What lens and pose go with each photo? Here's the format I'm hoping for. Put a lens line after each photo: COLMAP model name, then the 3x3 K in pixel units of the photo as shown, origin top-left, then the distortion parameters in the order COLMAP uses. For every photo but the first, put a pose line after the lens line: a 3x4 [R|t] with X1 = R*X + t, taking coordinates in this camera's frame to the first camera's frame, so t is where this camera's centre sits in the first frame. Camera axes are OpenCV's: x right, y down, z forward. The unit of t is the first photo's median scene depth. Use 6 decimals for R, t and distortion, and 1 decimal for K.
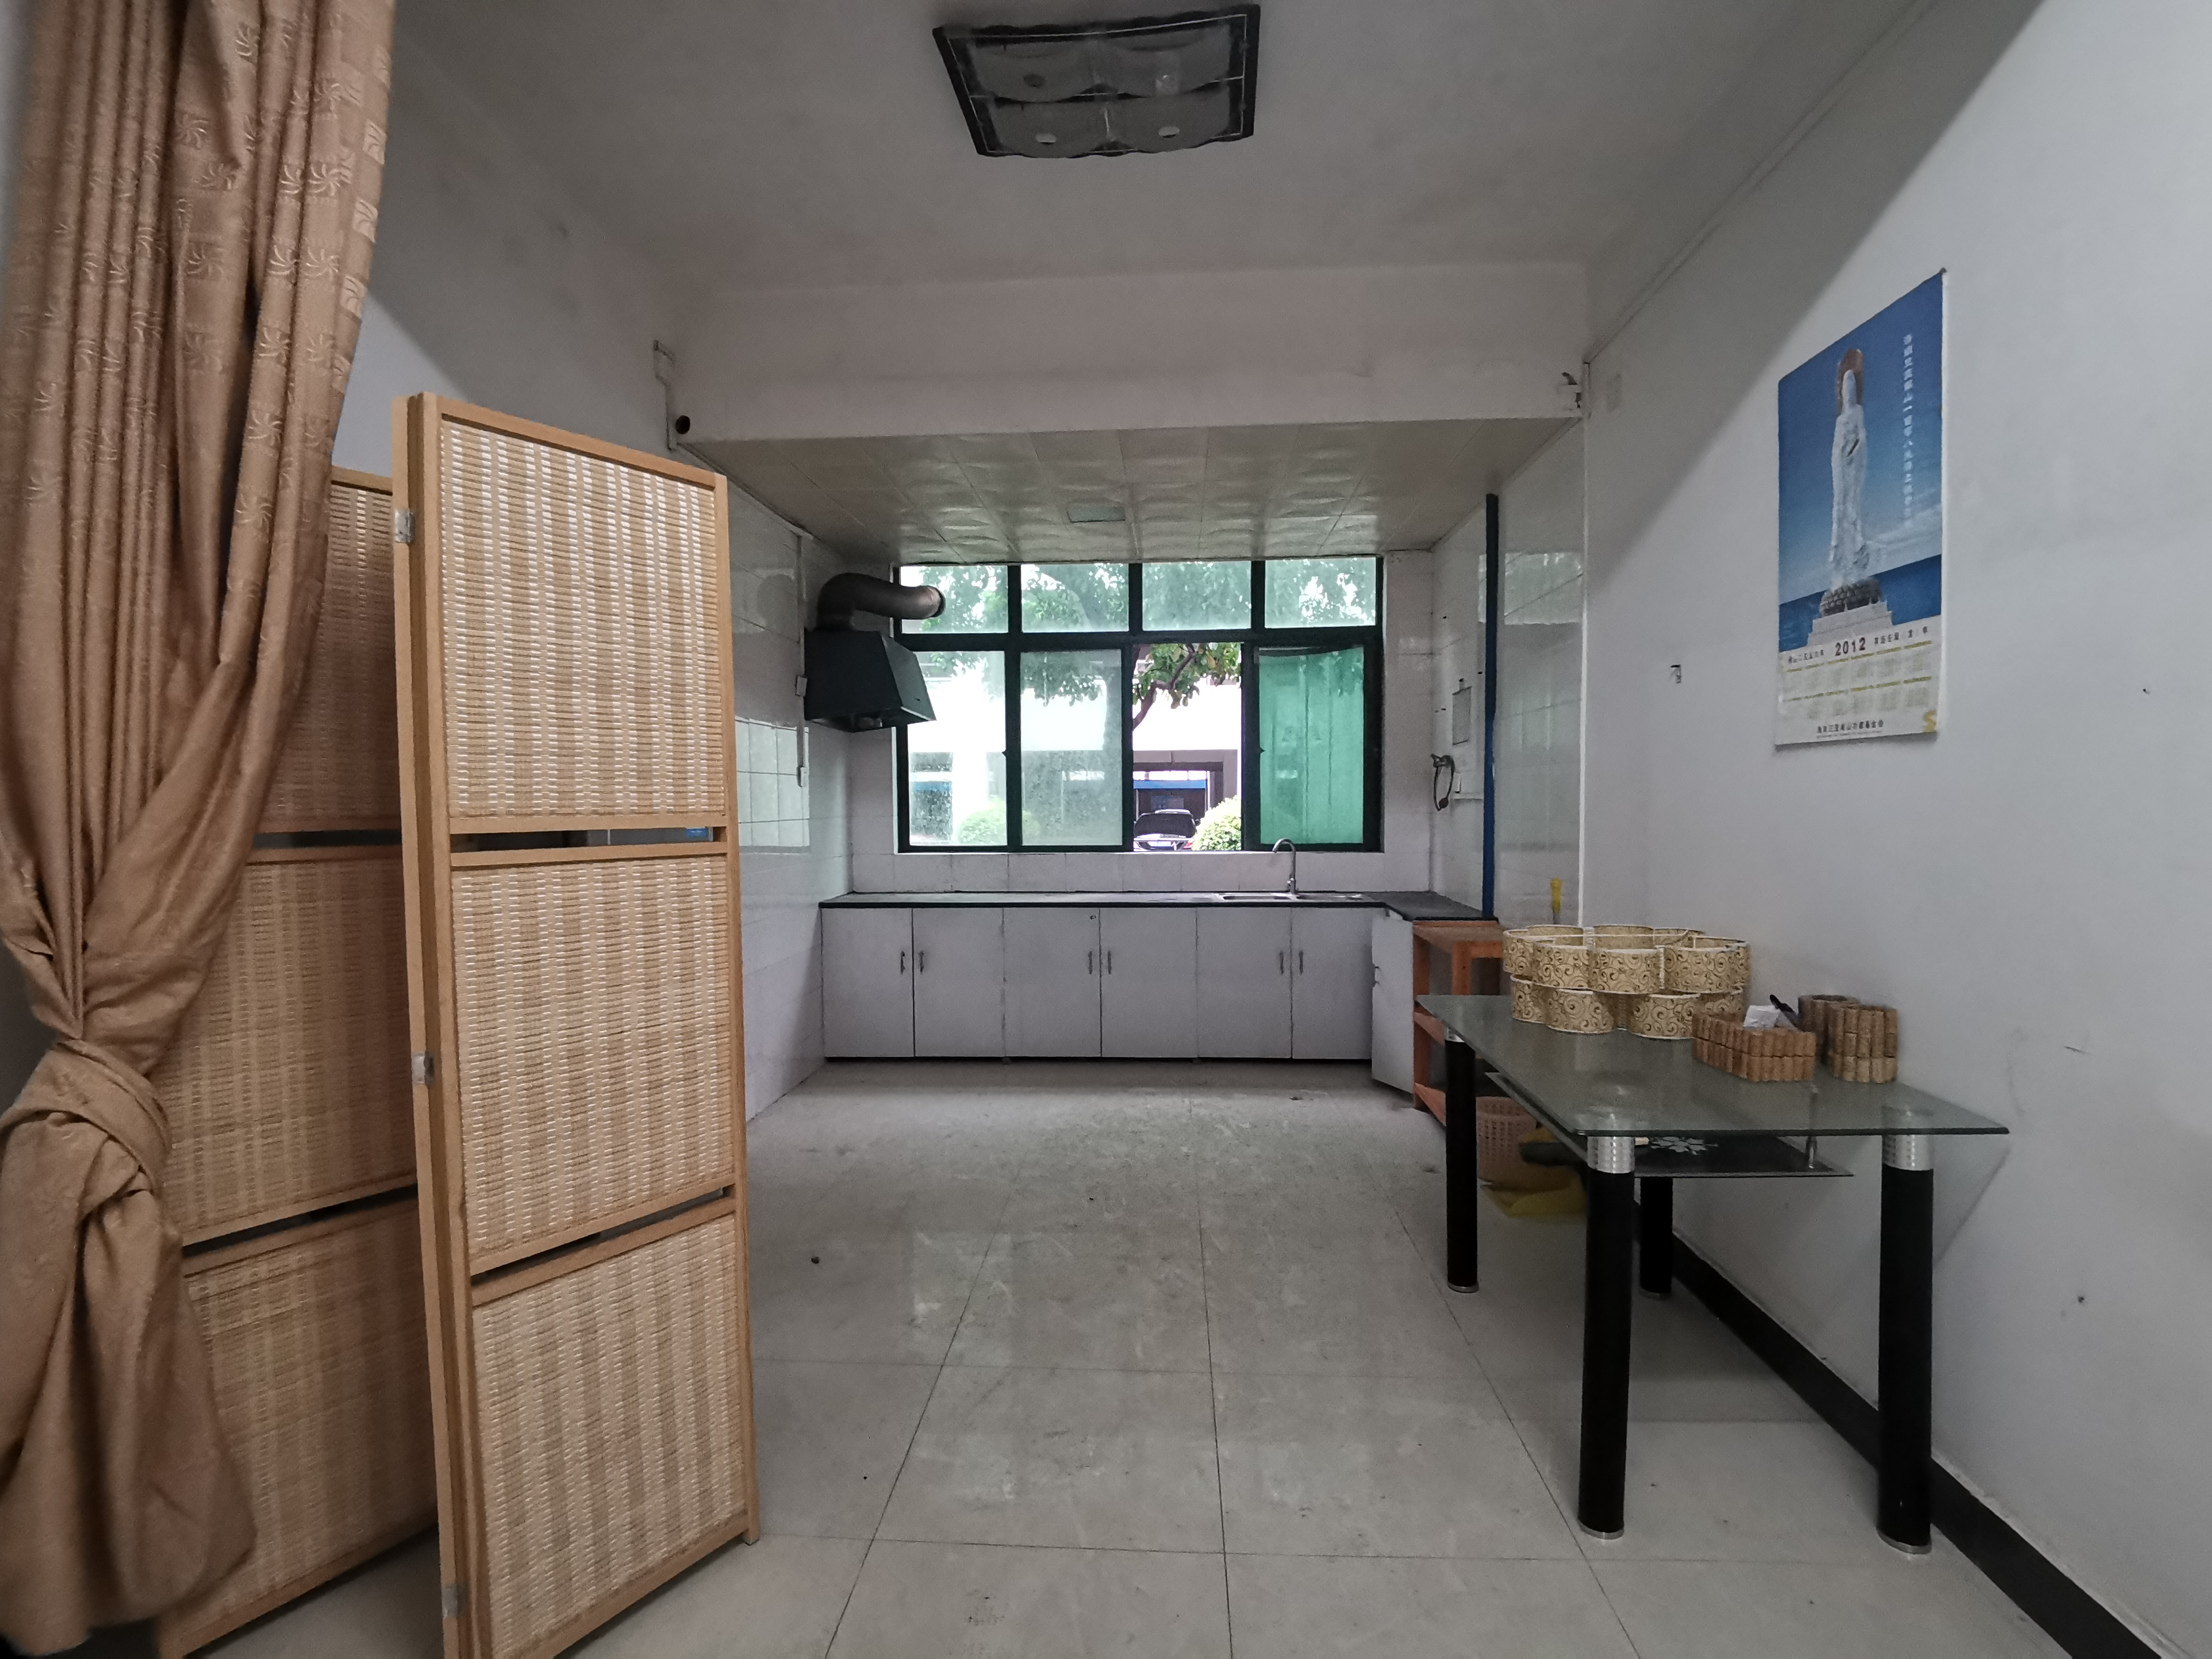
lens RADIAL K [[1122.3, 0, 1071.6], [0, 1122.3, 841.8], [0, 0, 1]] dist [-0.036460, 0.004551]
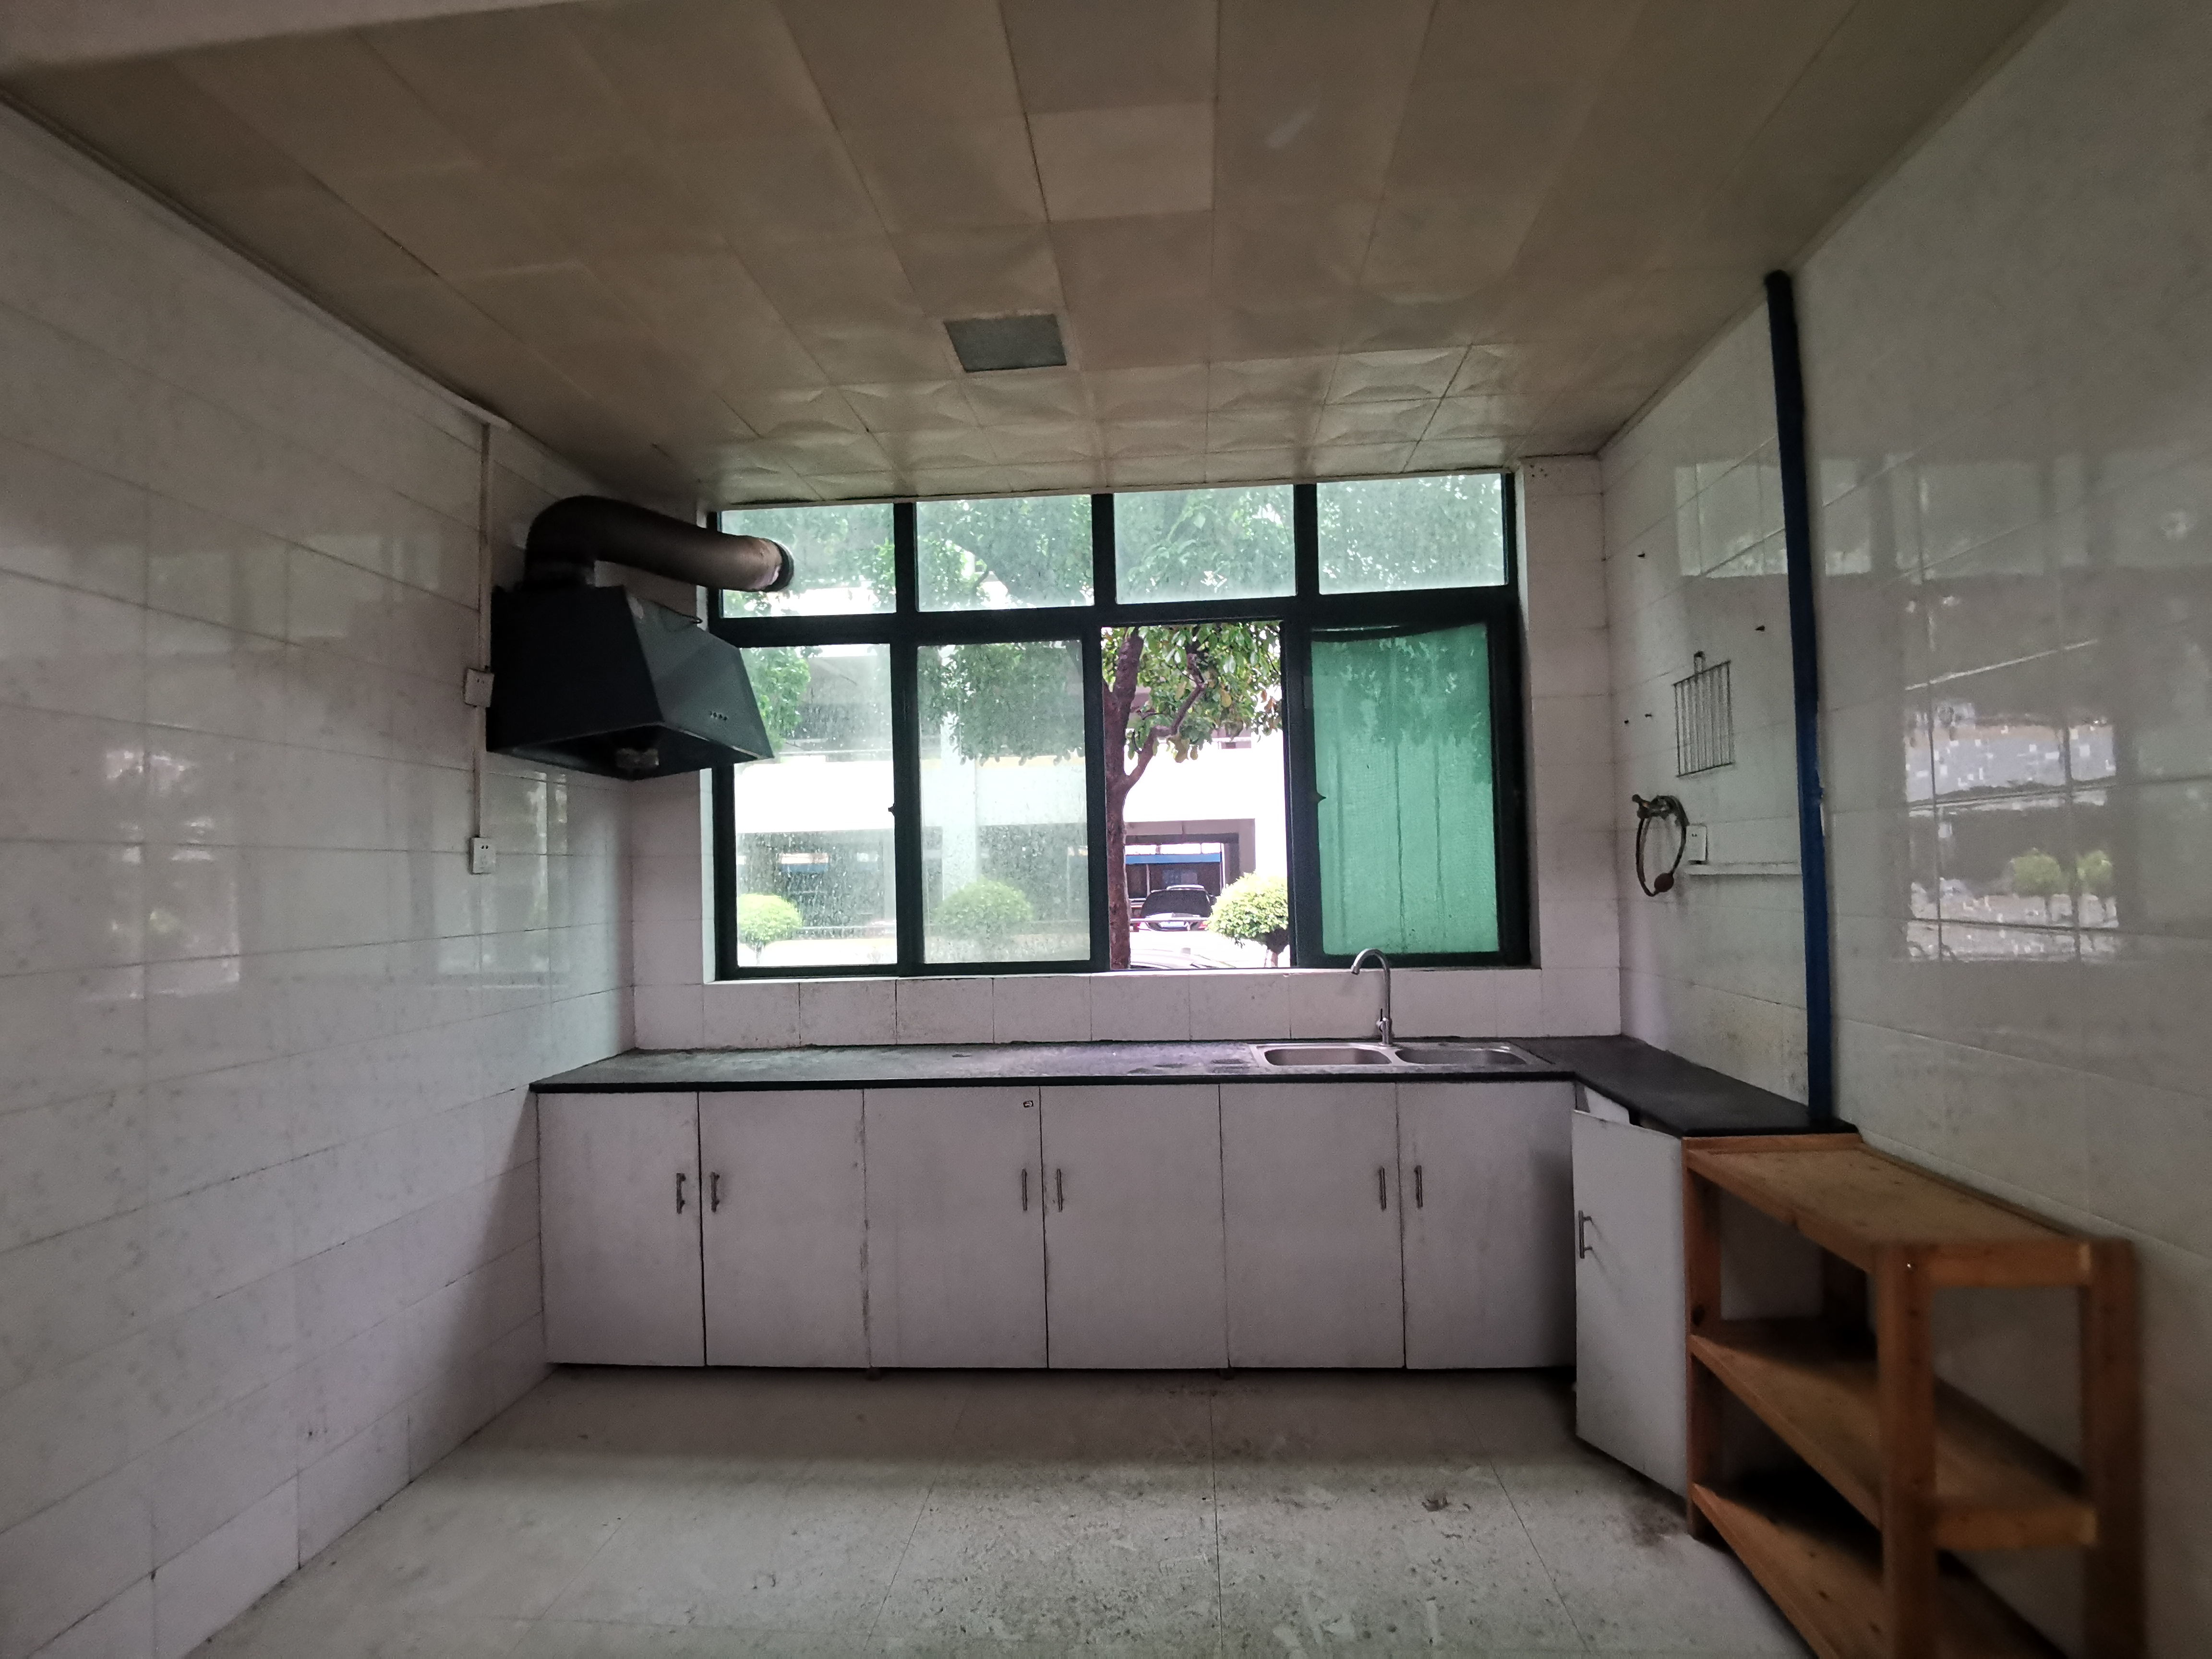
lens RADIAL K [[1122.3, 0, 1087.4], [0, 1122.3, 834.4], [0, 0, 1]] dist [-0.036460, 0.004551]
pose [[0.999840, -0.017720, 0.002313, 0.044974], [0.017843, 0.997089, -0.074132, -0.020687], [-0.000993, 0.074161, 0.997246, 0.414208]]
